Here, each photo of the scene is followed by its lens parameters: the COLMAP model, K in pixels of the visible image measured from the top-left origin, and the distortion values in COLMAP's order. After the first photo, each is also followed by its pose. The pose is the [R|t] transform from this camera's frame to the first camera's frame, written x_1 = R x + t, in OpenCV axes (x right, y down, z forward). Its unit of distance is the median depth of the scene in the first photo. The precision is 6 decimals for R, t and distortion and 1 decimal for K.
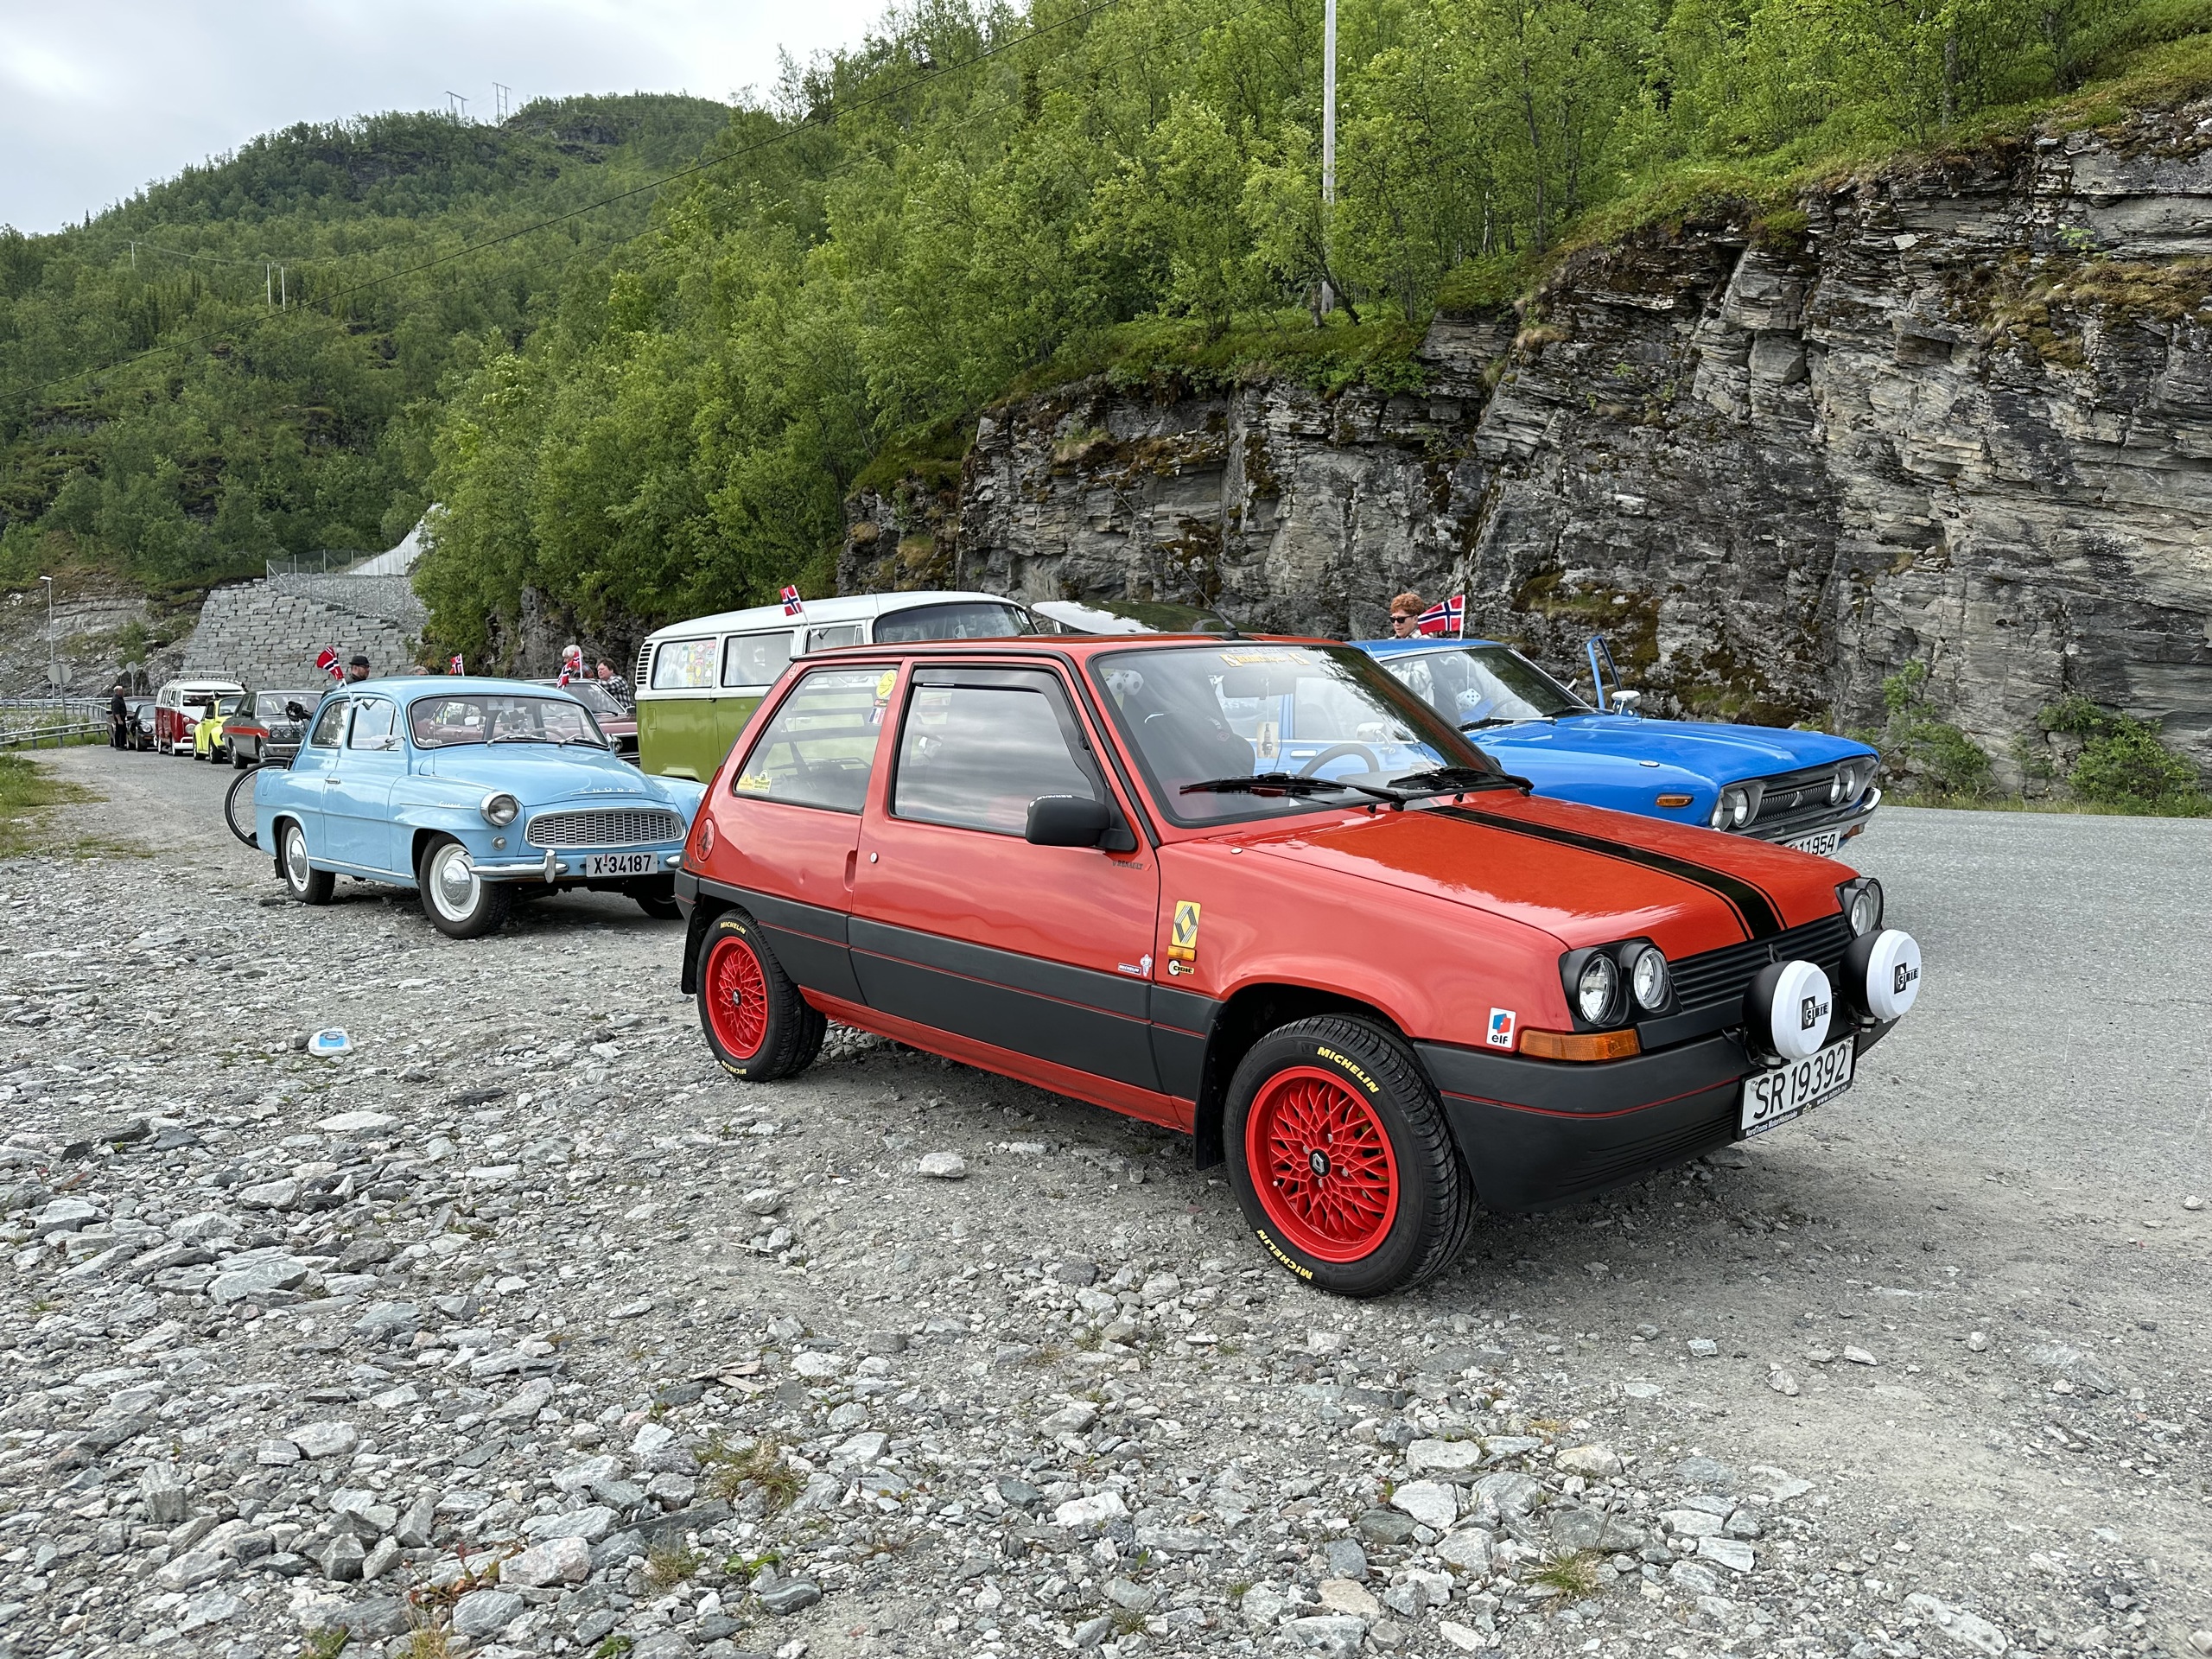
lens RADIAL K [[1529.0, 0, 1106.0], [0, 1529.0, 829.5], [0, 0, 1]] dist [0.089939, -0.097660]
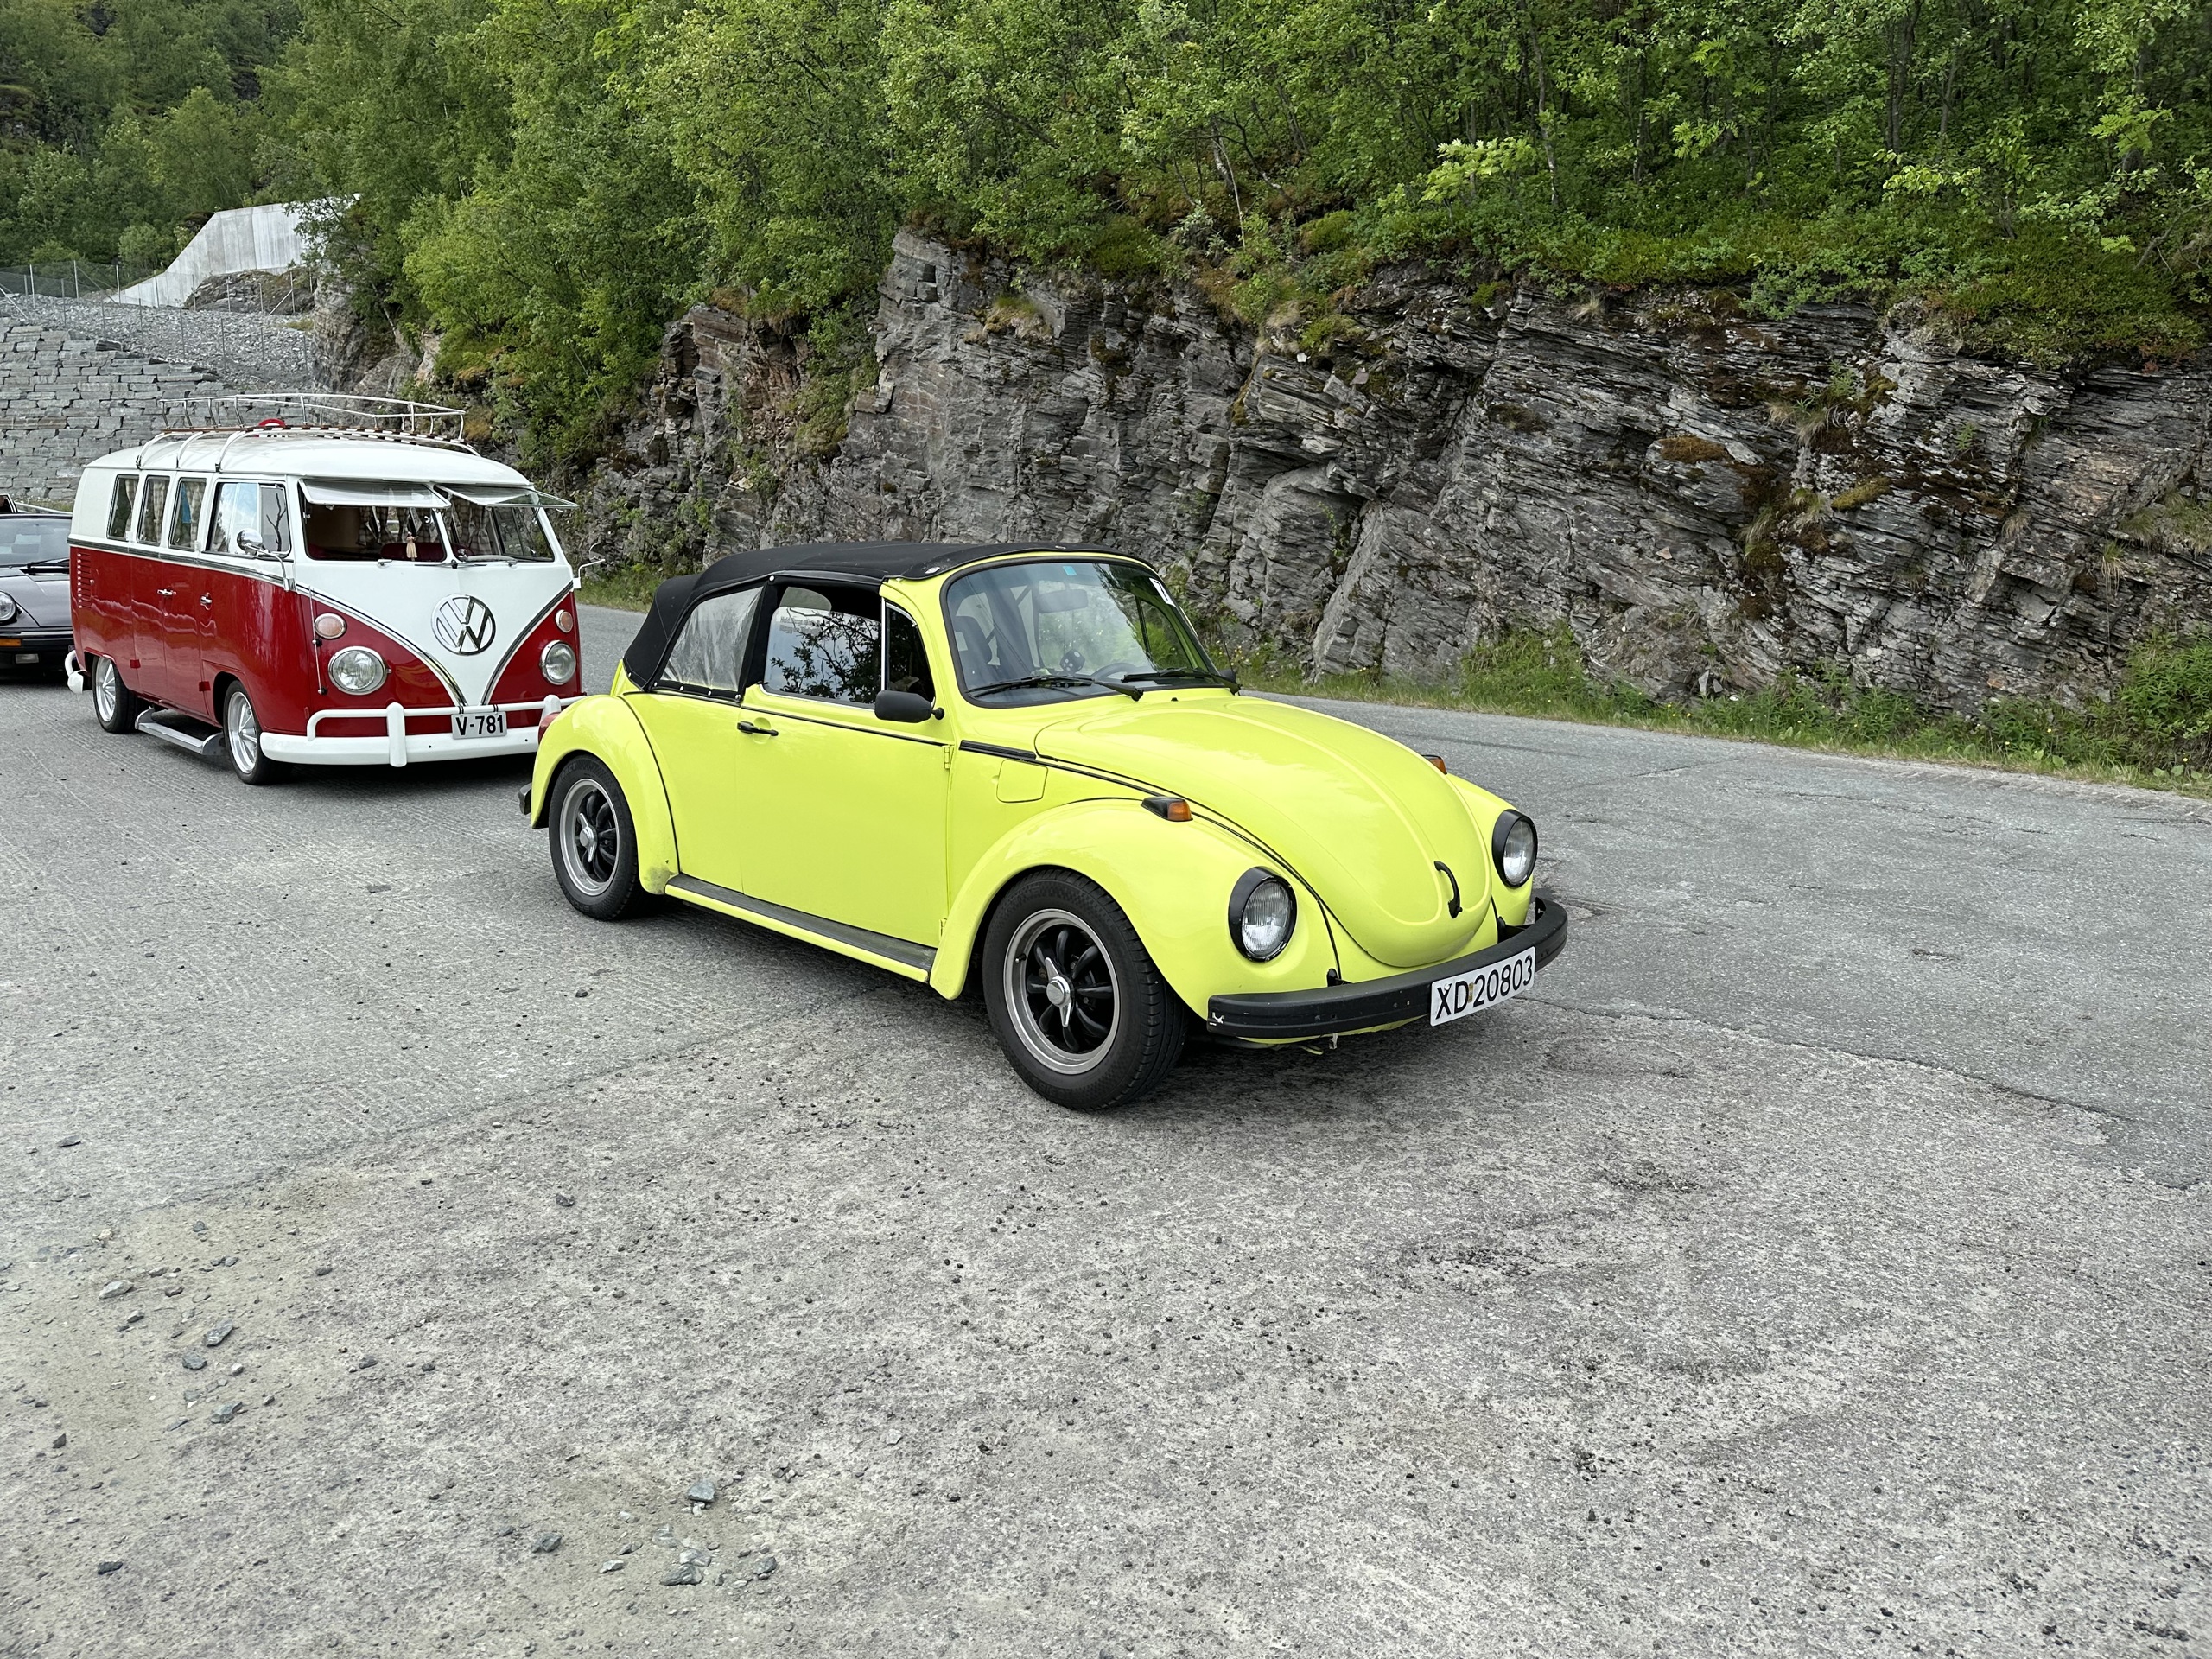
lens RADIAL K [[1510.9, 0, 1099.0], [0, 1510.9, 840.1], [0, 0, 1]] dist [0.060618, -0.064081]
pose [[0.987870, -0.000107, 0.155281, -0.332081], [-0.019447, 0.992041, 0.124403, -0.043549], [-0.154058, -0.125914, 0.980006, 0.495374]]
